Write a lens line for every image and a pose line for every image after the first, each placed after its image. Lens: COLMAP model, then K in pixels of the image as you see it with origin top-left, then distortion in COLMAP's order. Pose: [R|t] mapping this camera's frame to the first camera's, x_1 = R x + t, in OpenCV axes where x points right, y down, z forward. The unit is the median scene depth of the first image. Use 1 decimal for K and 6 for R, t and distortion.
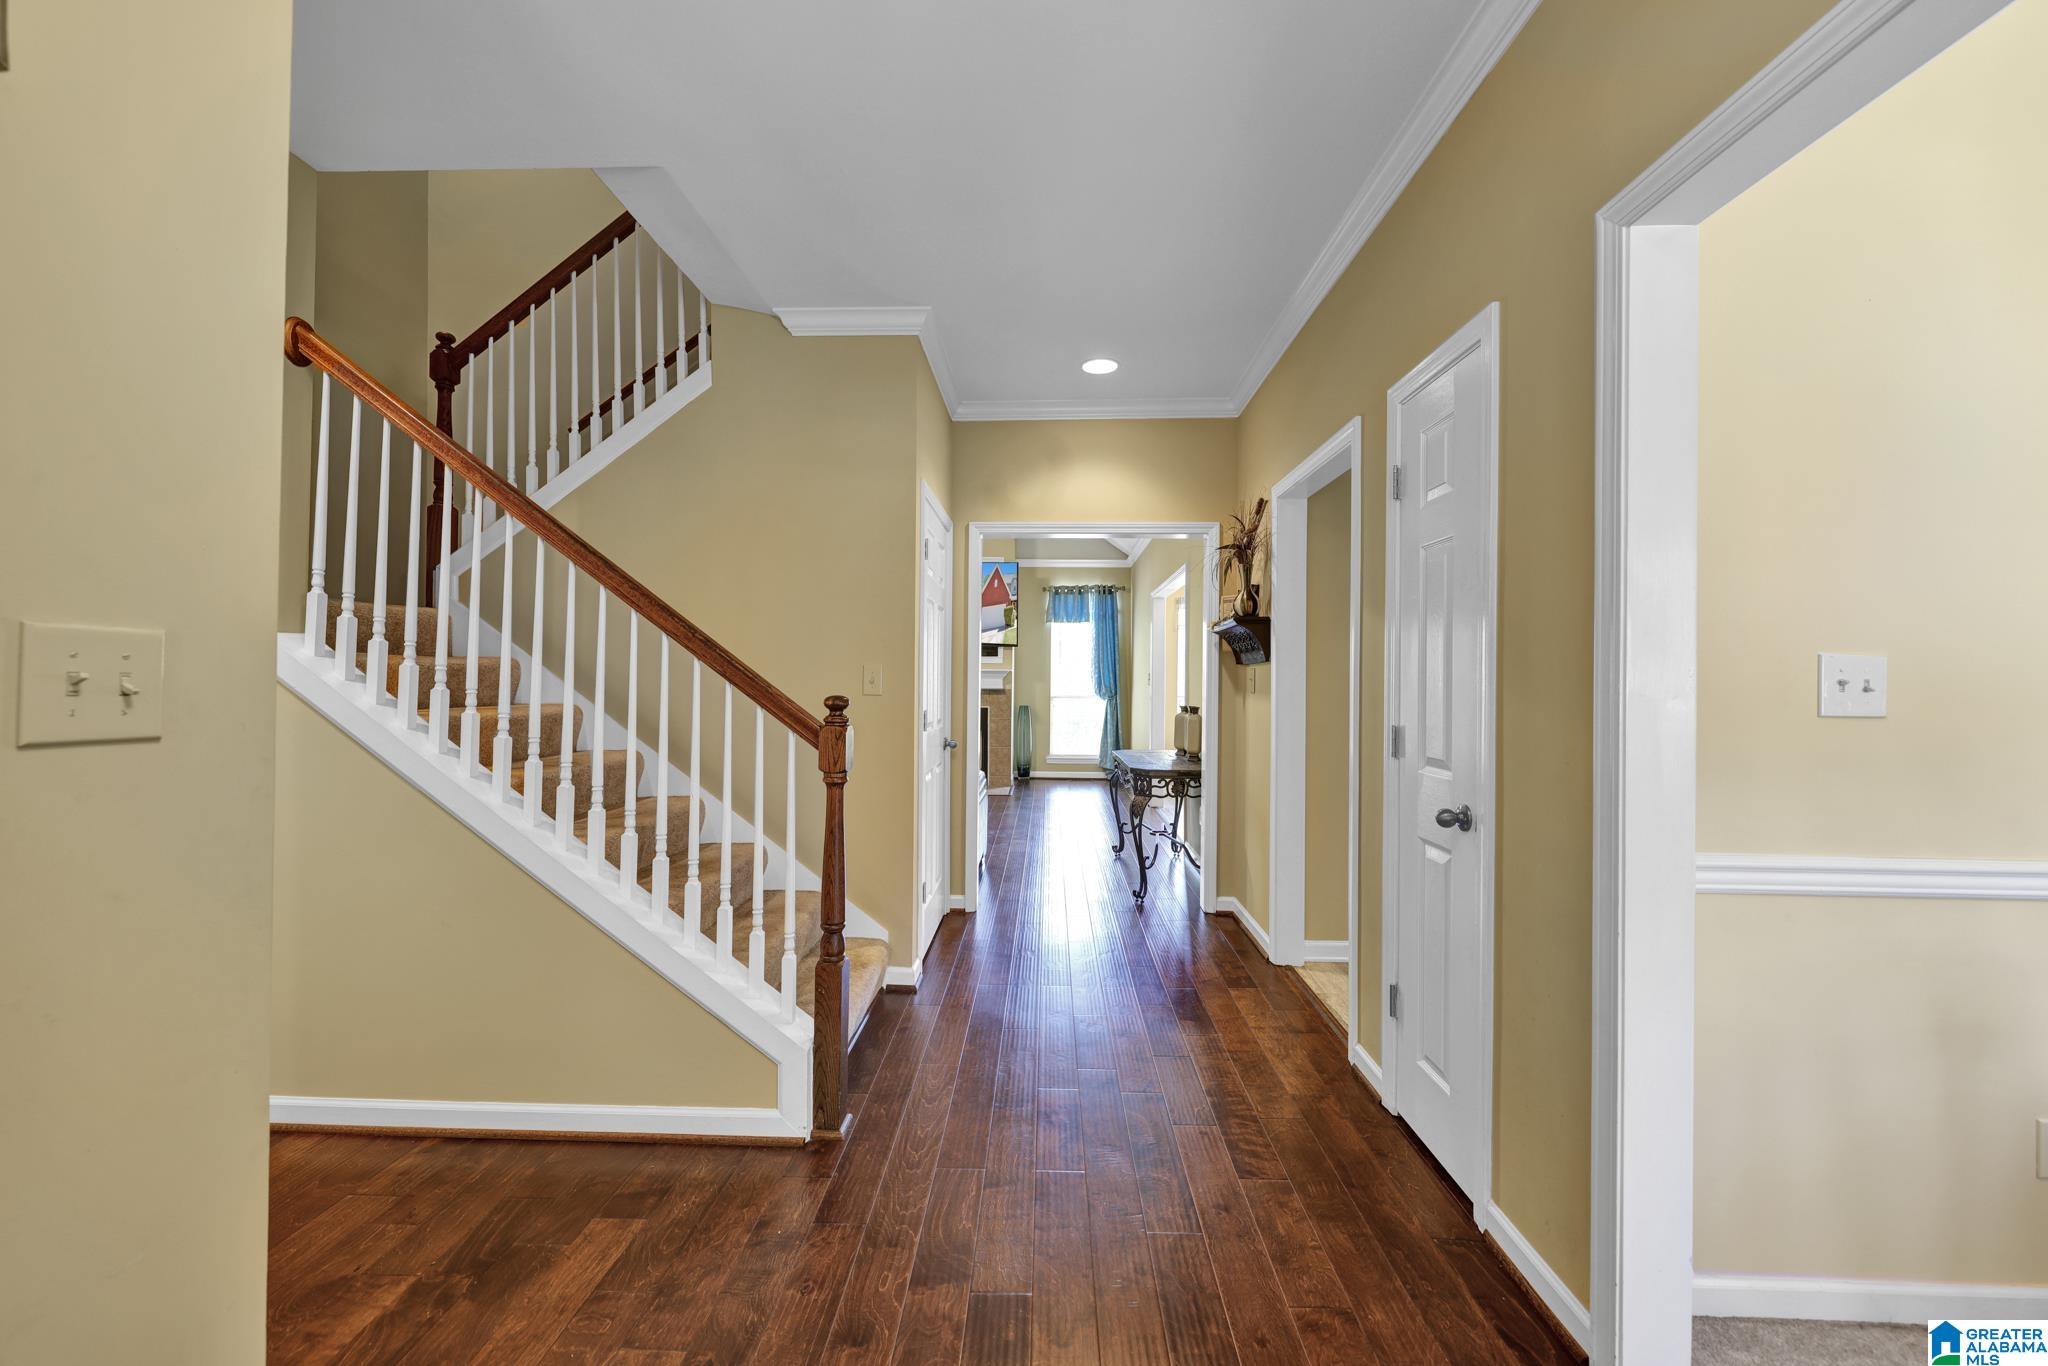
lens RADIAL K [[761.0, 0, 1022.1], [0, 761.0, 677.1], [0, 0, 1]] dist [0.009312, -0.006100]
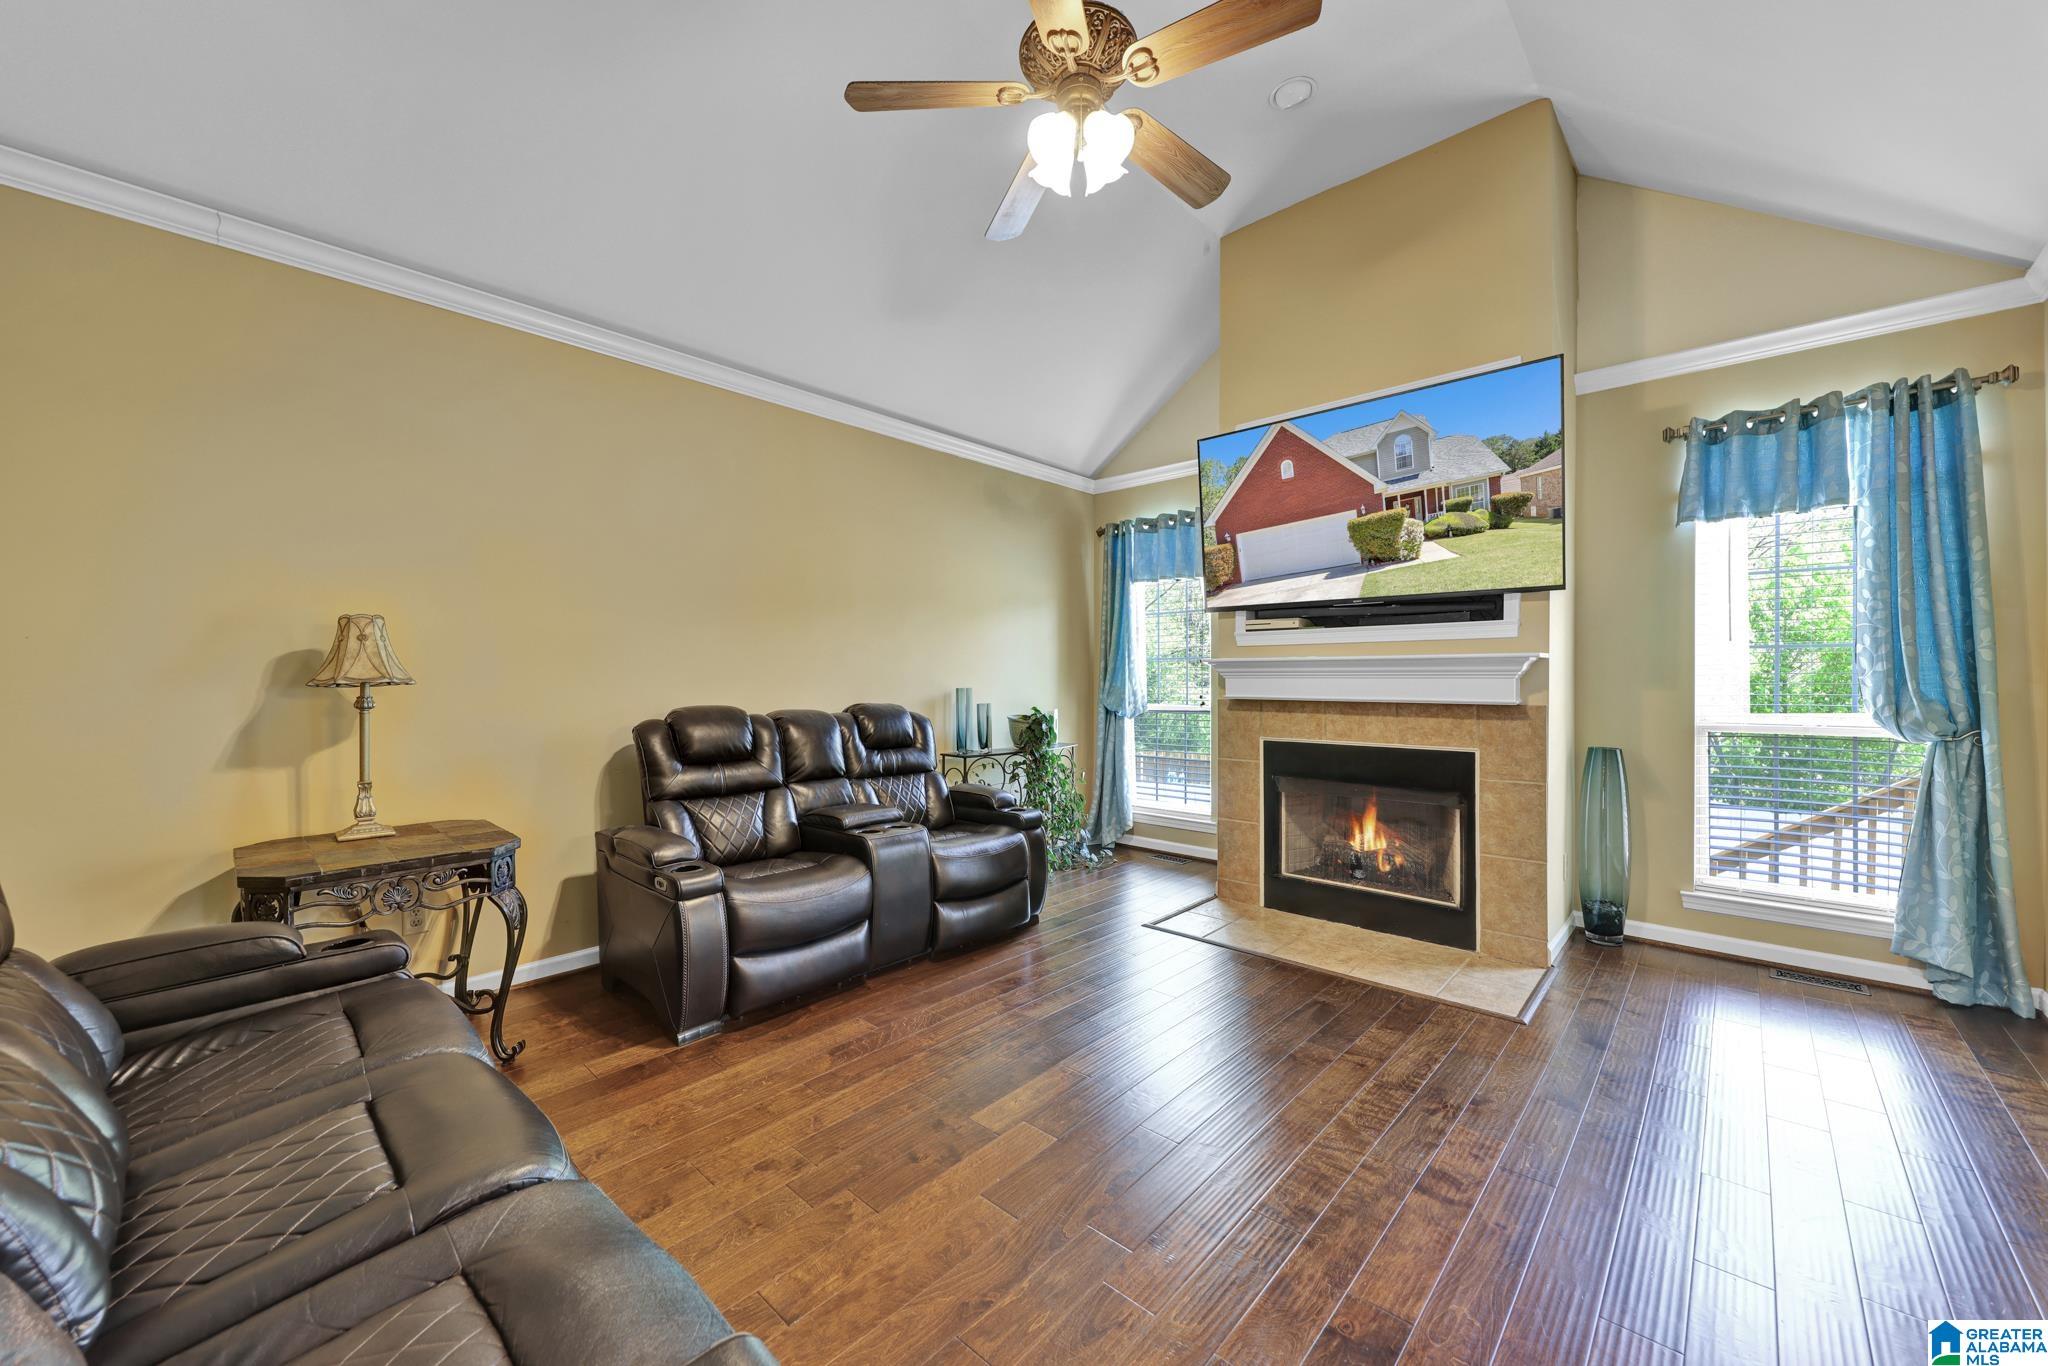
lens RADIAL K [[761.0, 0, 1022.1], [0, 761.0, 677.1], [0, 0, 1]] dist [0.009312, -0.006100]
pose [[0.753983, -0.006663, -0.656860, 0.109587], [0.007359, 0.999971, -0.001696, 0.001357], [0.656853, -0.003555, 0.754011, 1.611233]]
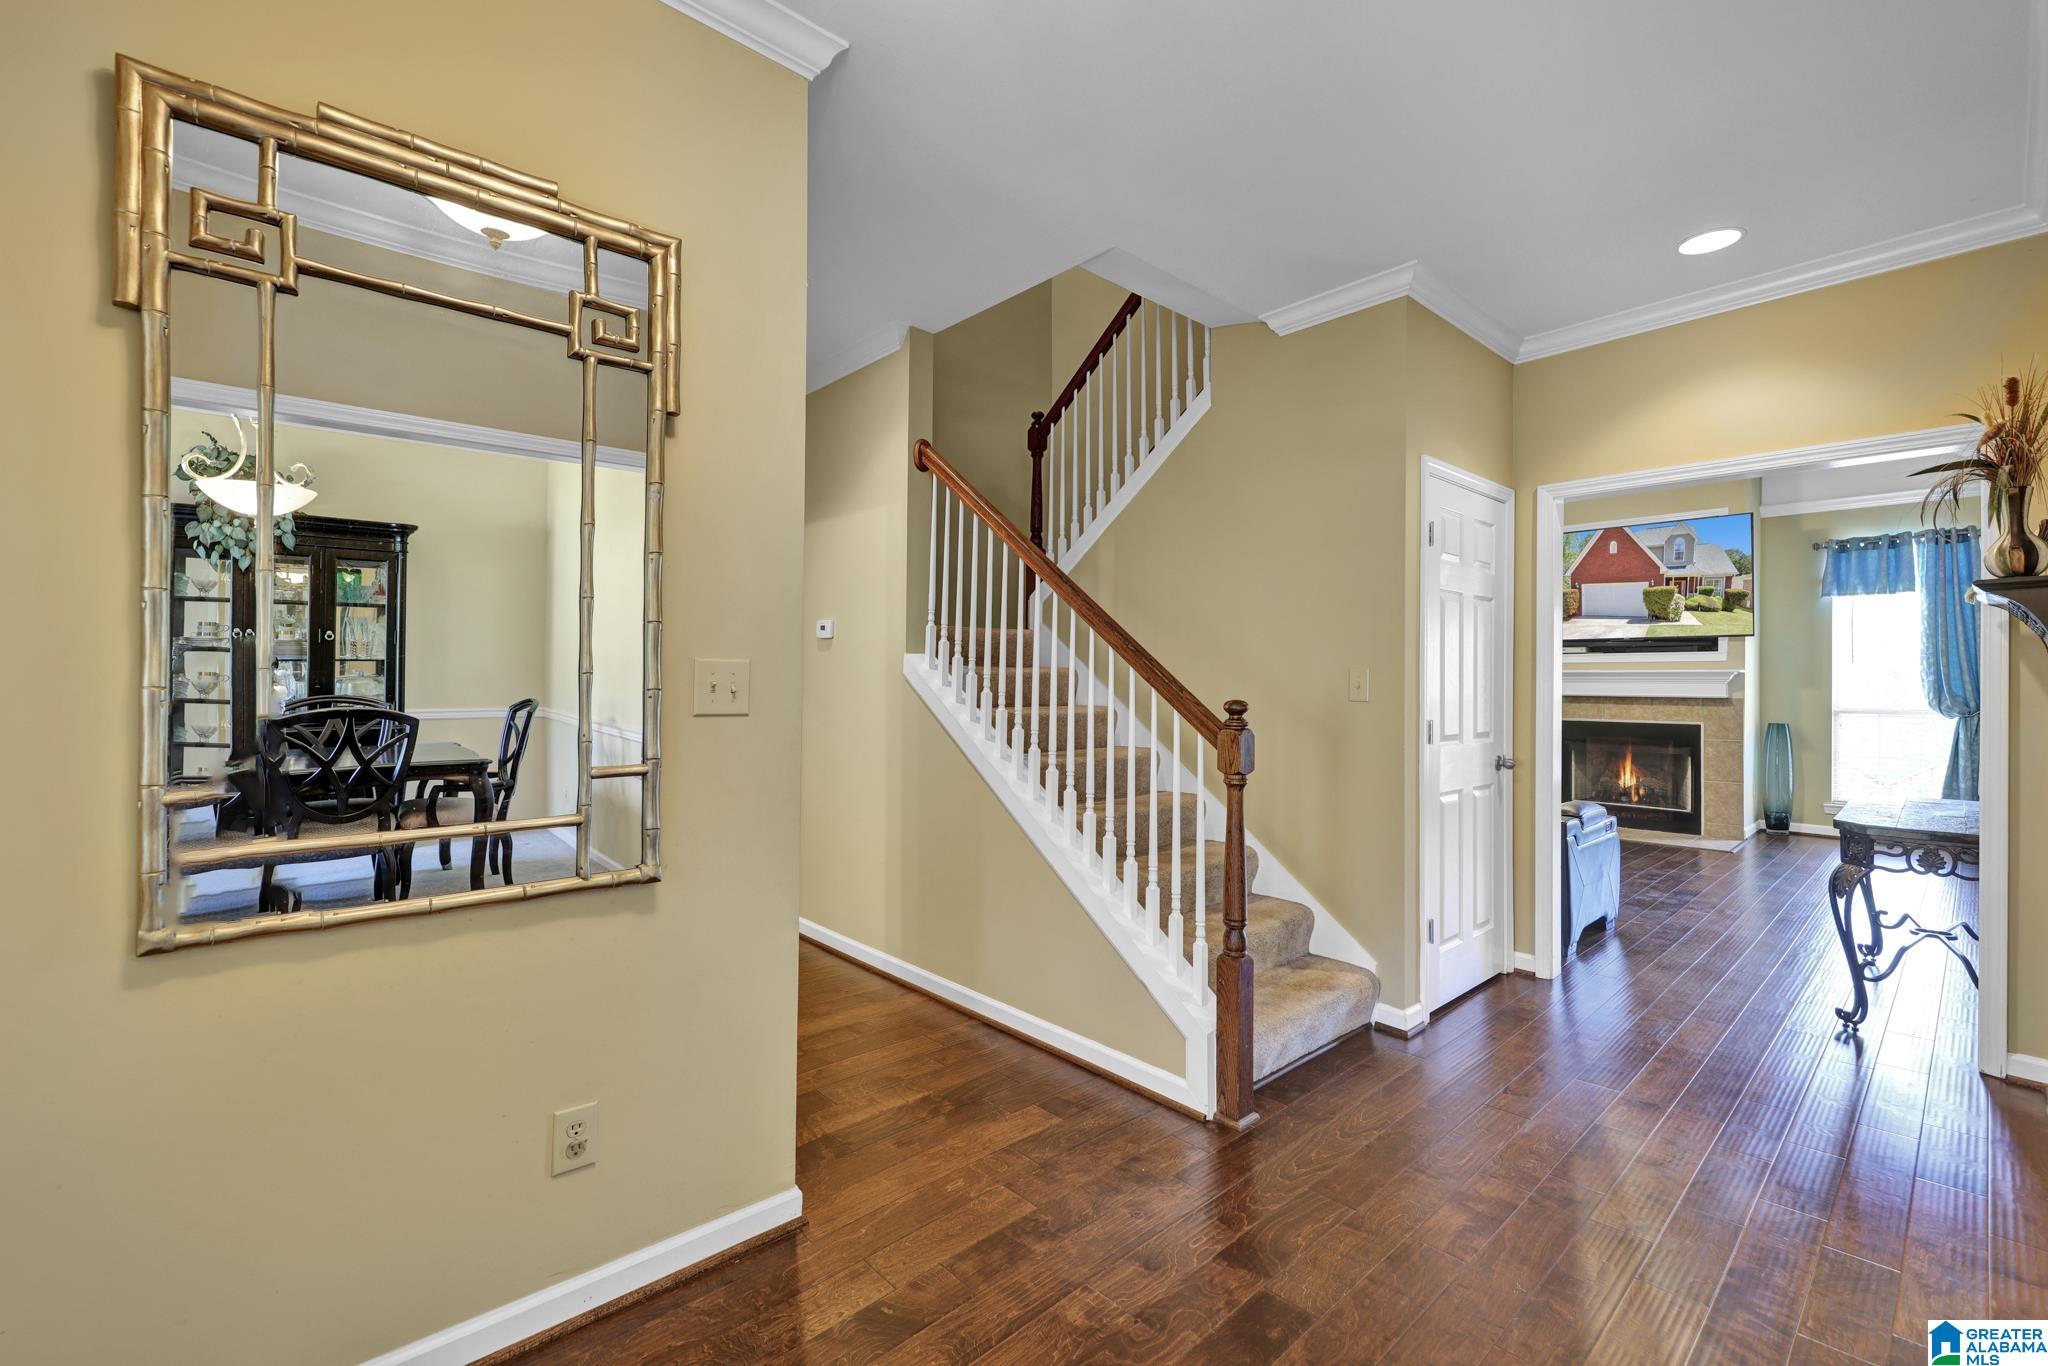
lens RADIAL K [[864.0, 0, 1030.5], [0, 864.0, 677.3], [0, 0, 1]] dist [0.001710, -0.000343]
pose [[0.701422, -0.007698, -0.712705, 0.265189], [0.003443, 0.999967, -0.007412, 0.000723], [0.712738, 0.002745, 0.701425, -0.013846]]
